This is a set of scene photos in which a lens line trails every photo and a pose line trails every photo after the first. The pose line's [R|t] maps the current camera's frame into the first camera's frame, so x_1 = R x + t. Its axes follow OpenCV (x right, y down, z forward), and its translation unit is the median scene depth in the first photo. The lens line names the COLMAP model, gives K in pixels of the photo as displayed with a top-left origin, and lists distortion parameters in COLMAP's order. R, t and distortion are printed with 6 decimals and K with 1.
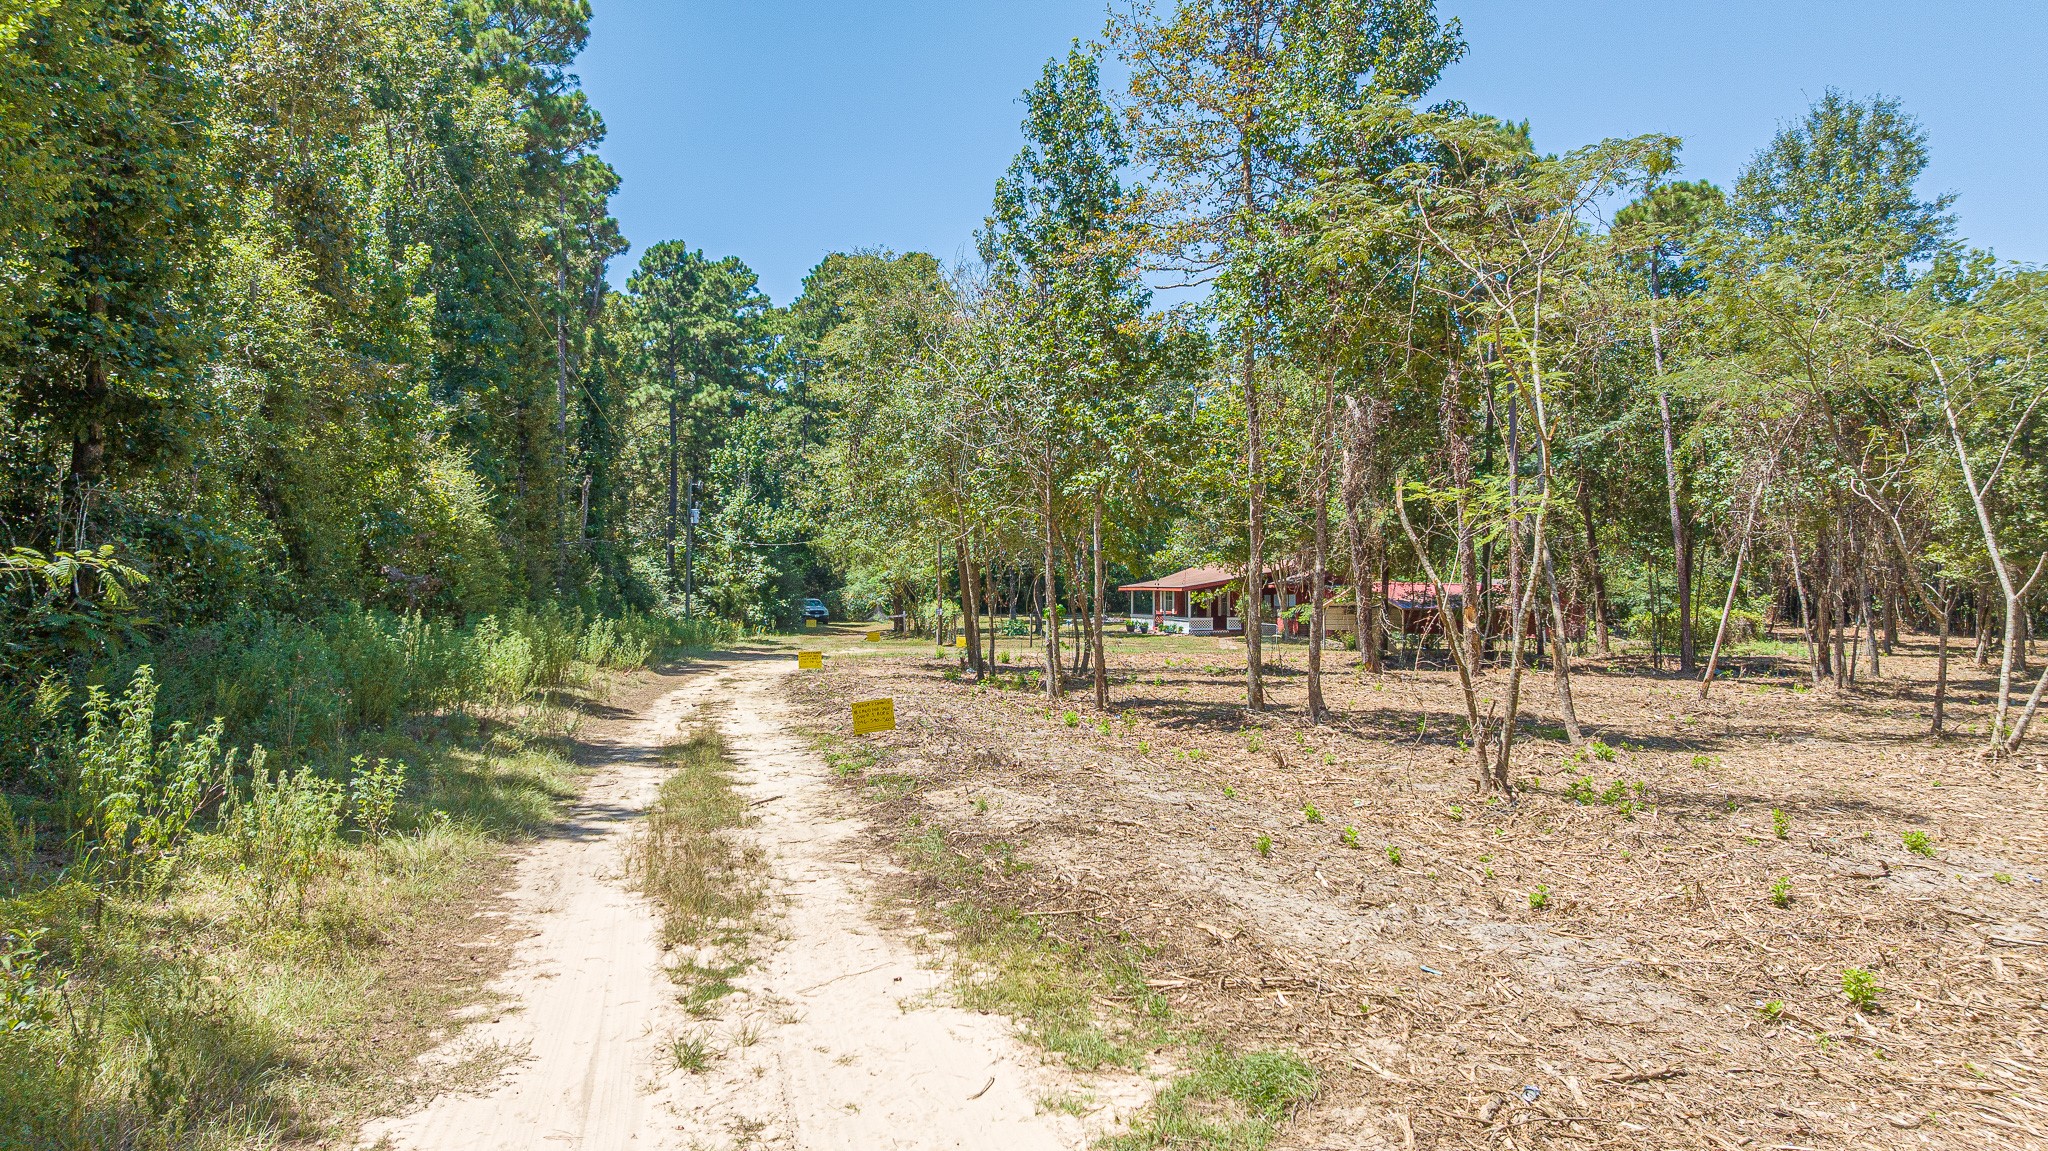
lens RADIAL K [[1421.1, 0, 1008.6], [0, 1421.1, 574.5], [0, 0, 1]] dist [-0.084146, 0.072113]
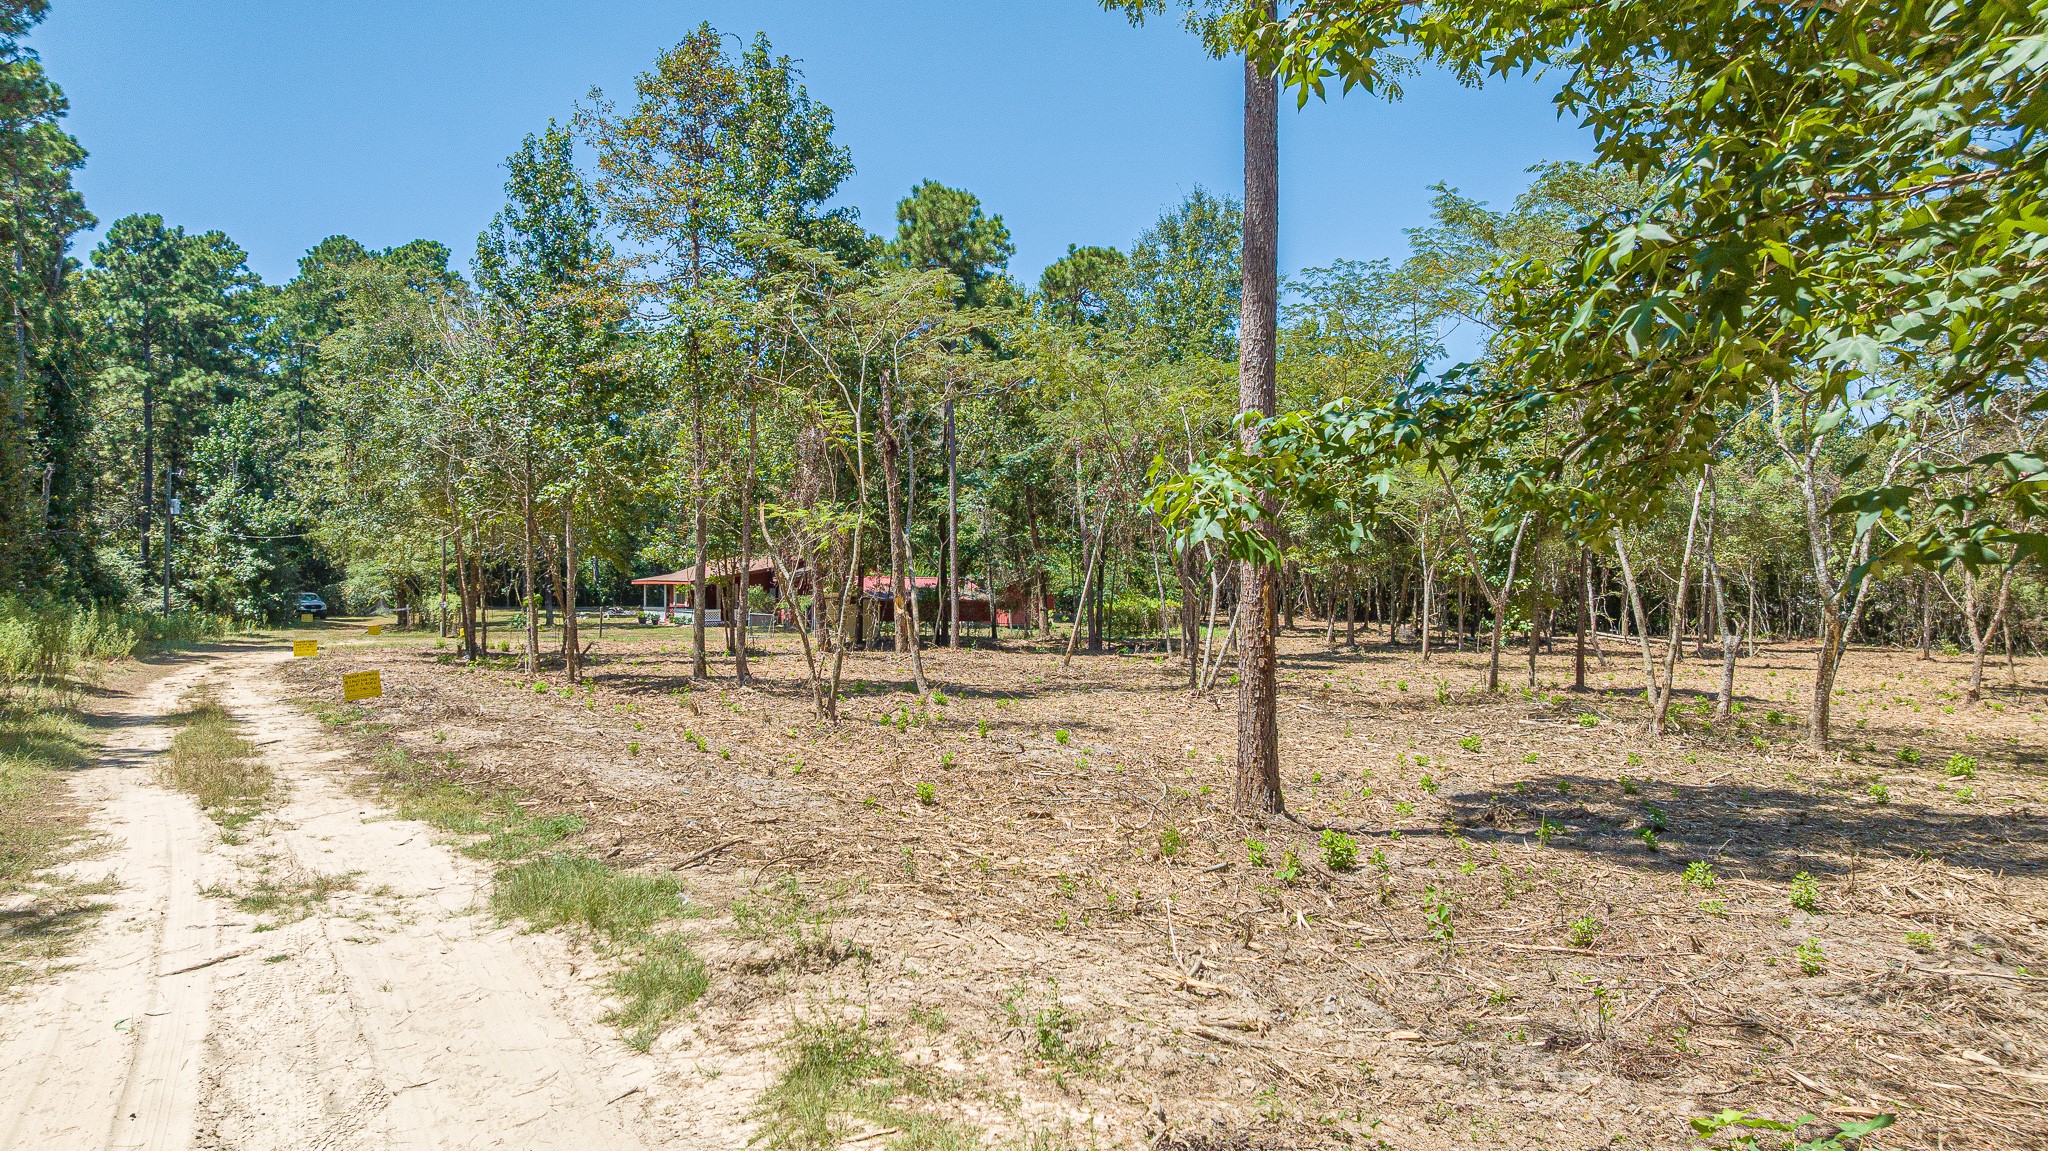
lens RADIAL K [[1421.1, 0, 1038.9], [0, 1421.1, 576.1], [0, 0, 1]] dist [-0.084146, 0.072113]
pose [[0.941374, 0.001297, 0.337362, 0.021945], [-0.003031, 0.999985, 0.004612, -0.000321], [-0.337351, -0.005364, 0.941364, -0.153656]]
